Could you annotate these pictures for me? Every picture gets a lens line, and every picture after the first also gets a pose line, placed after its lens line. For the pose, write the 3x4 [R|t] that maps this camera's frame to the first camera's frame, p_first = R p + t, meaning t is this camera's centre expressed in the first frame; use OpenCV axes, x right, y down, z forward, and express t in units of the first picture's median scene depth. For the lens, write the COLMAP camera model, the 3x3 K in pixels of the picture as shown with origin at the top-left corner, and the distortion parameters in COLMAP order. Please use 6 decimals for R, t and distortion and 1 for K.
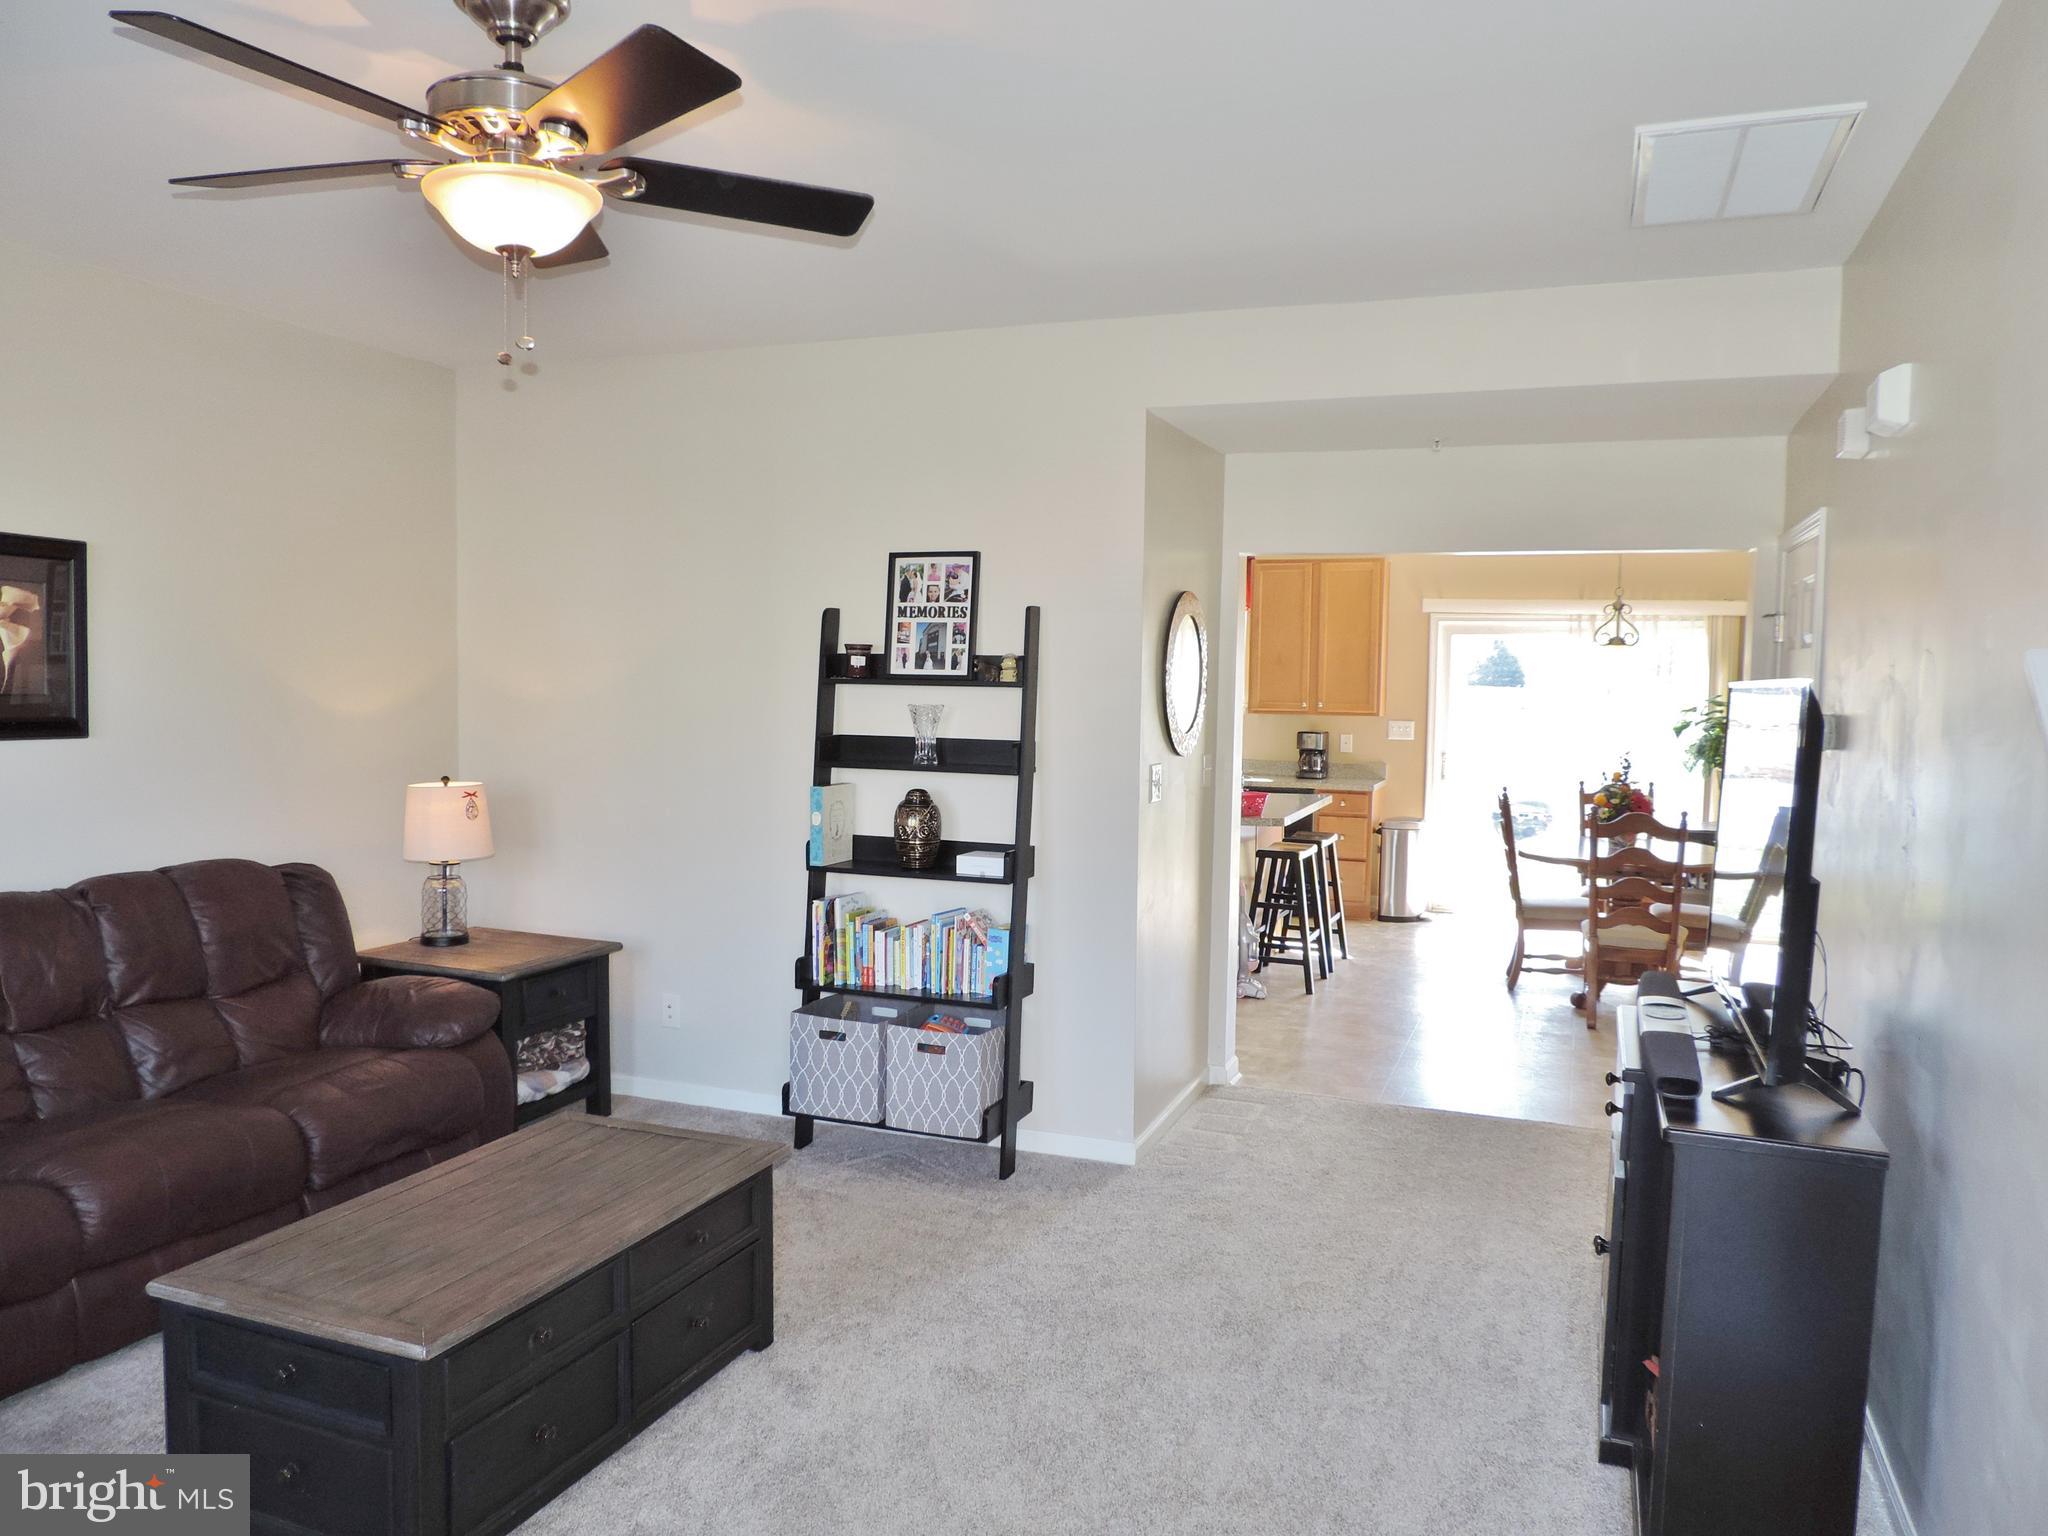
lens RADIAL K [[1457.2, 0, 1028.2], [0, 1457.2, 778.4], [0, 0, 1]] dist [-0.017553, 0.002206]
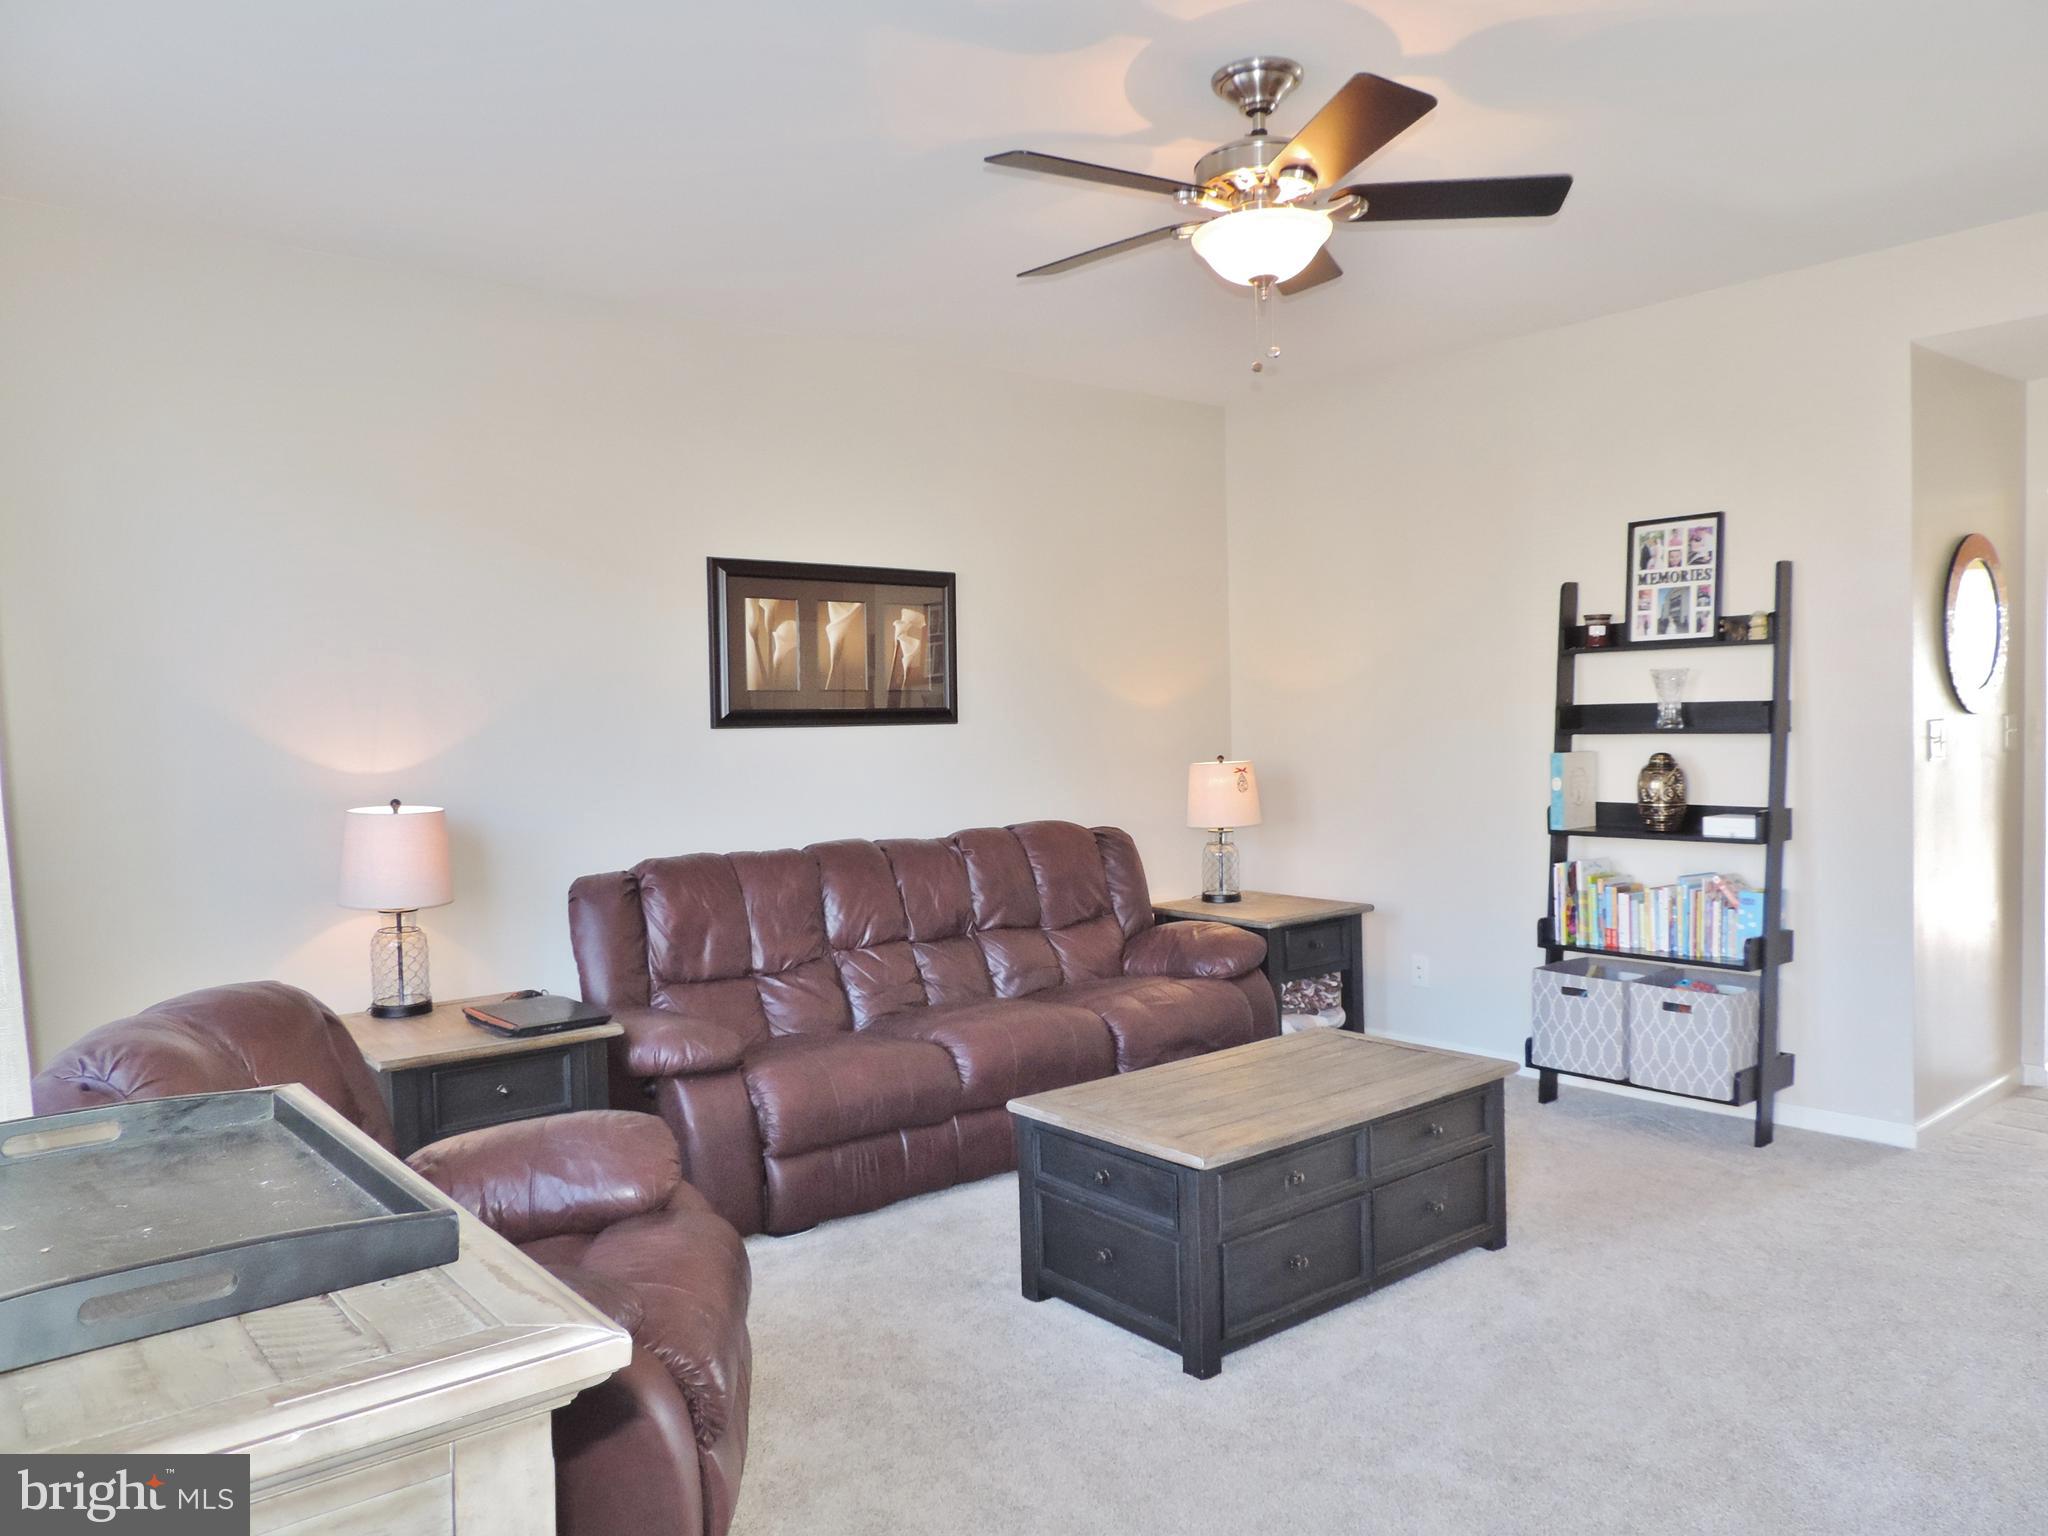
lens RADIAL K [[1453.7, 0, 1024.0], [0, 1453.7, 768.0], [0, 0, 1]] dist [-0.022260, -0.008172]
pose [[0.868347, -0.019563, -0.495572, 0.040352], [0.006026, 0.999564, -0.028900, 0.048378], [0.495921, 0.022109, 0.868086, -0.090250]]
